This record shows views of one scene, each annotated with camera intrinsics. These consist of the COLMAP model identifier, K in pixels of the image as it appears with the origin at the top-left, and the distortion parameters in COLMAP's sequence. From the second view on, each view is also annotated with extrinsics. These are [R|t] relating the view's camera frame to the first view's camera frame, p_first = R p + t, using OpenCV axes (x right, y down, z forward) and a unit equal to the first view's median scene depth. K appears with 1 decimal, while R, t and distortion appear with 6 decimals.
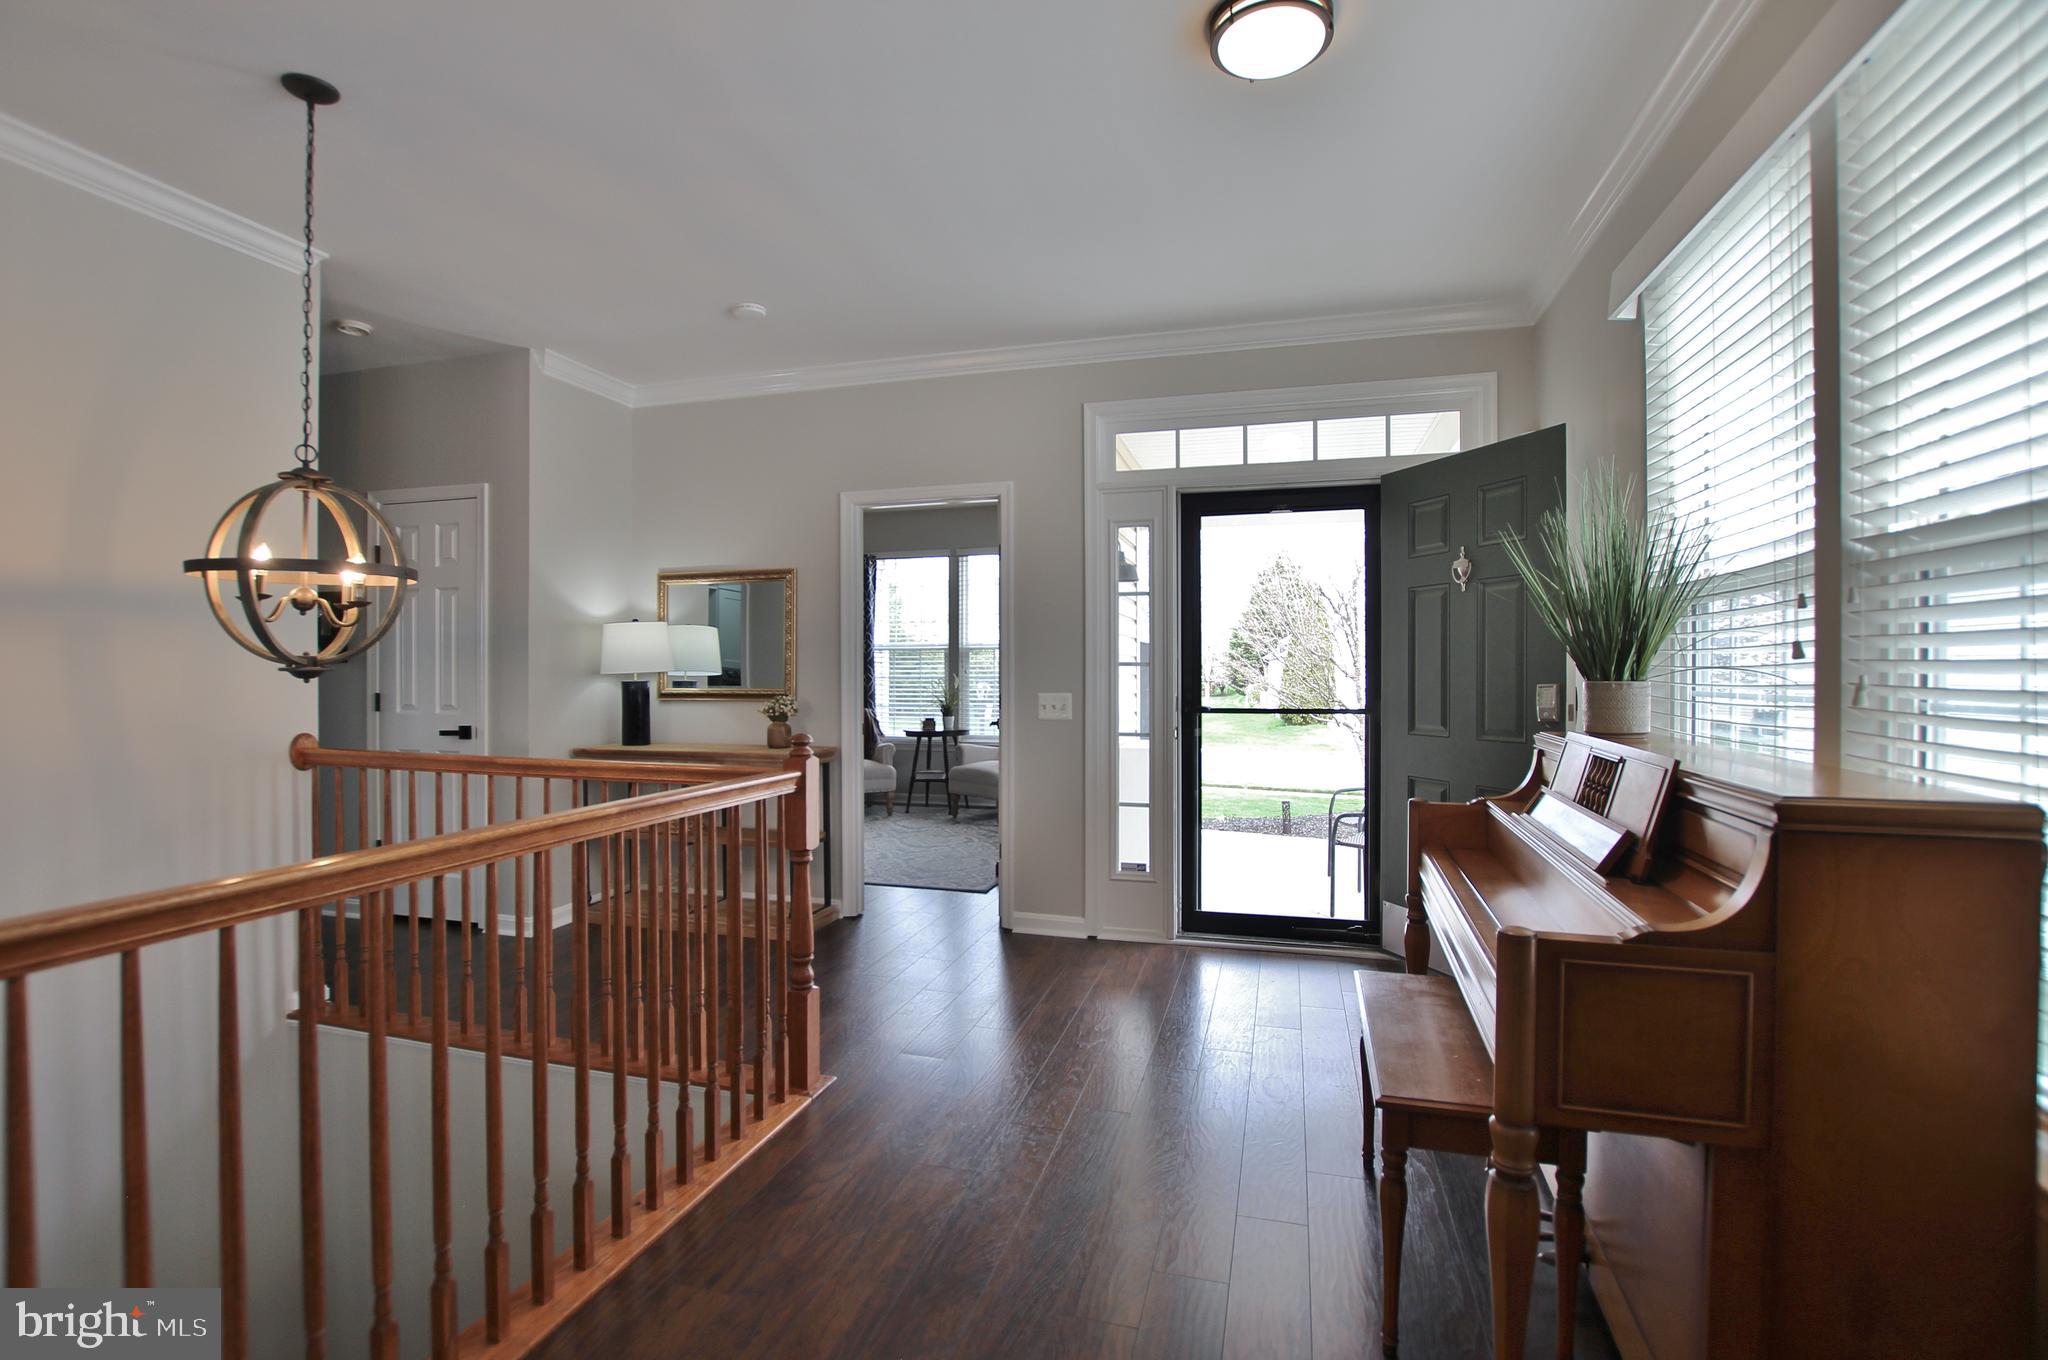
lens RADIAL K [[972.0, 0, 1011.9], [0, 972.0, 677.5], [0, 0, 1]] dist [-0.009523, 0.000248]
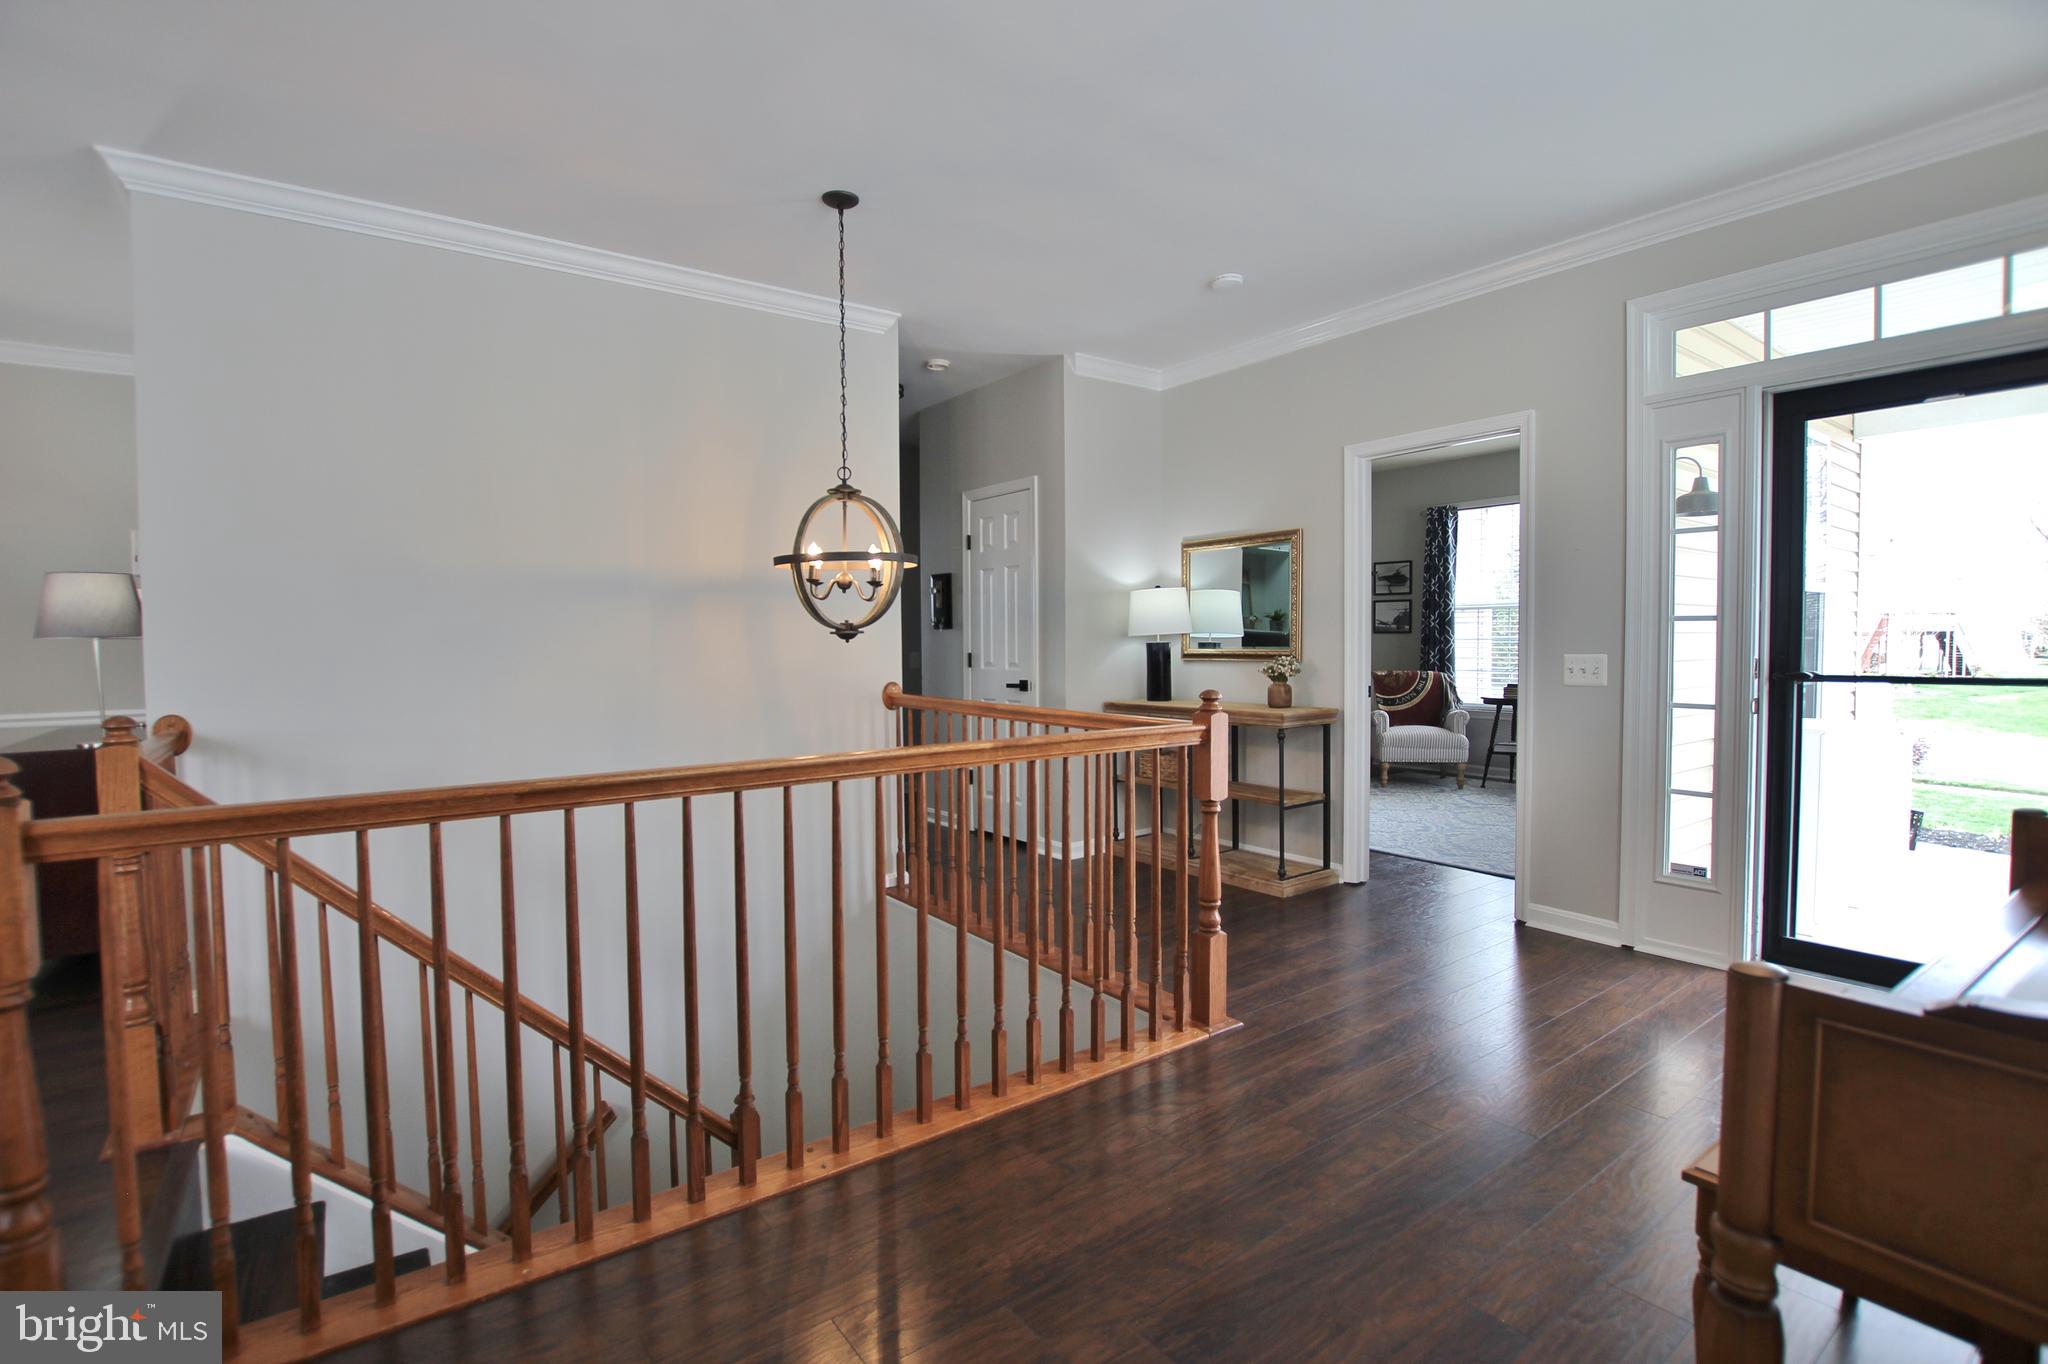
lens RADIAL K [[972.0, 0, 1011.9], [0, 972.0, 679.5], [0, 0, 1]] dist [-0.009523, 0.000248]
pose [[0.797089, 0.018828, -0.603568, 0.158095], [0.004613, 0.999295, 0.037265, 0.004286], [0.603844, -0.032488, 0.796440, 0.025899]]
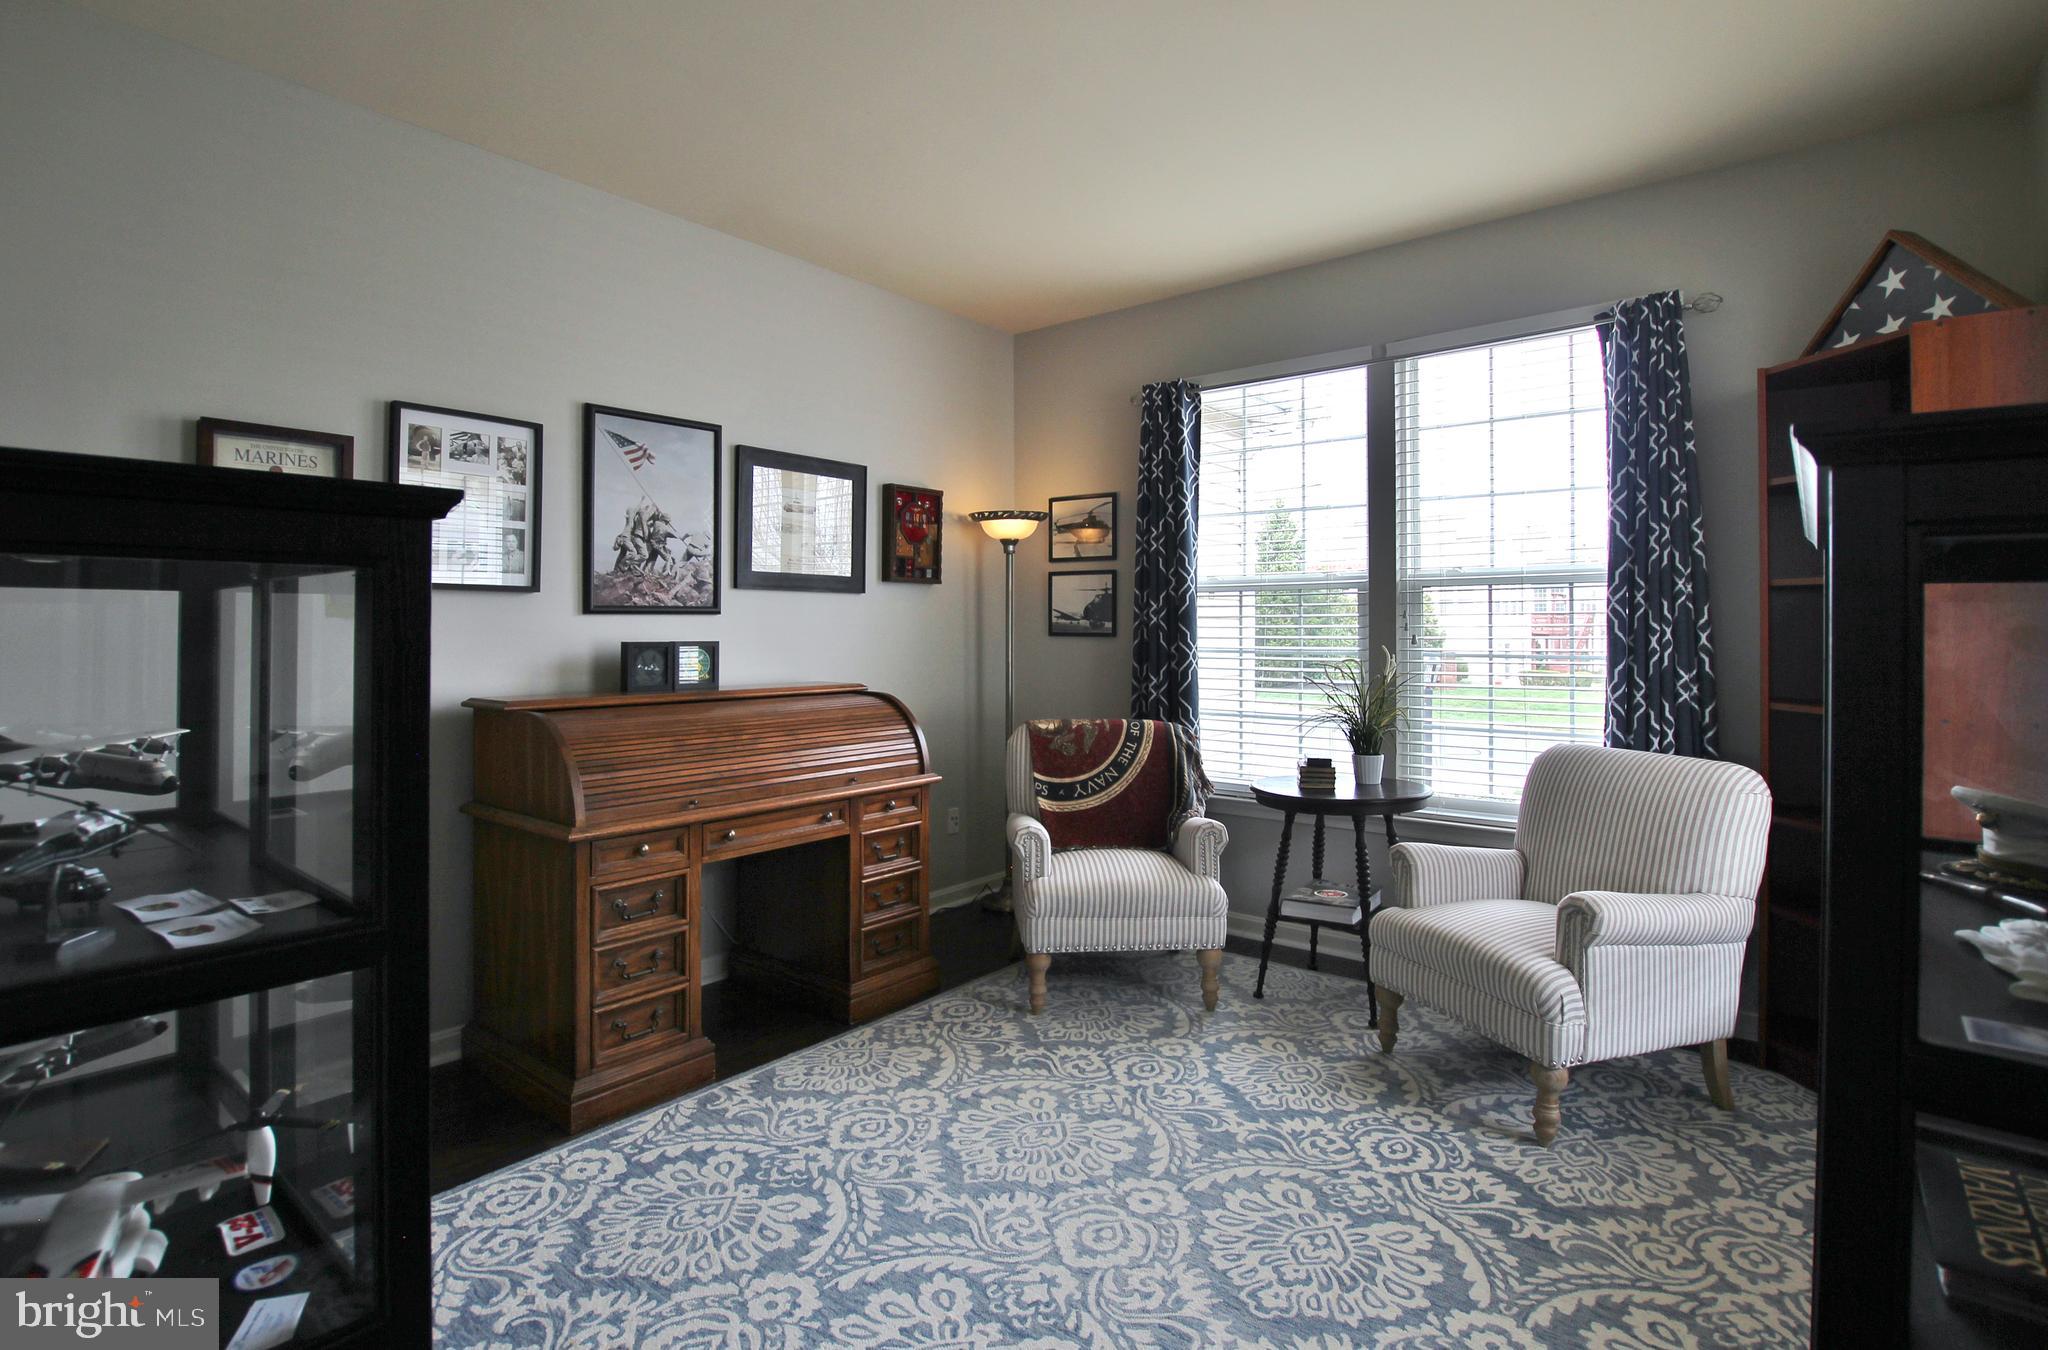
lens RADIAL K [[989.7, 0, 1024.5], [0, 989.7, 626.3], [0, 0, 1]] dist [-0.080776, -0.000002]
pose [[0.923080, -0.001870, -0.384603, -0.078369], [-0.005214, 0.999835, -0.017377, -0.005584], [0.384572, 0.018046, 0.922919, 1.087733]]
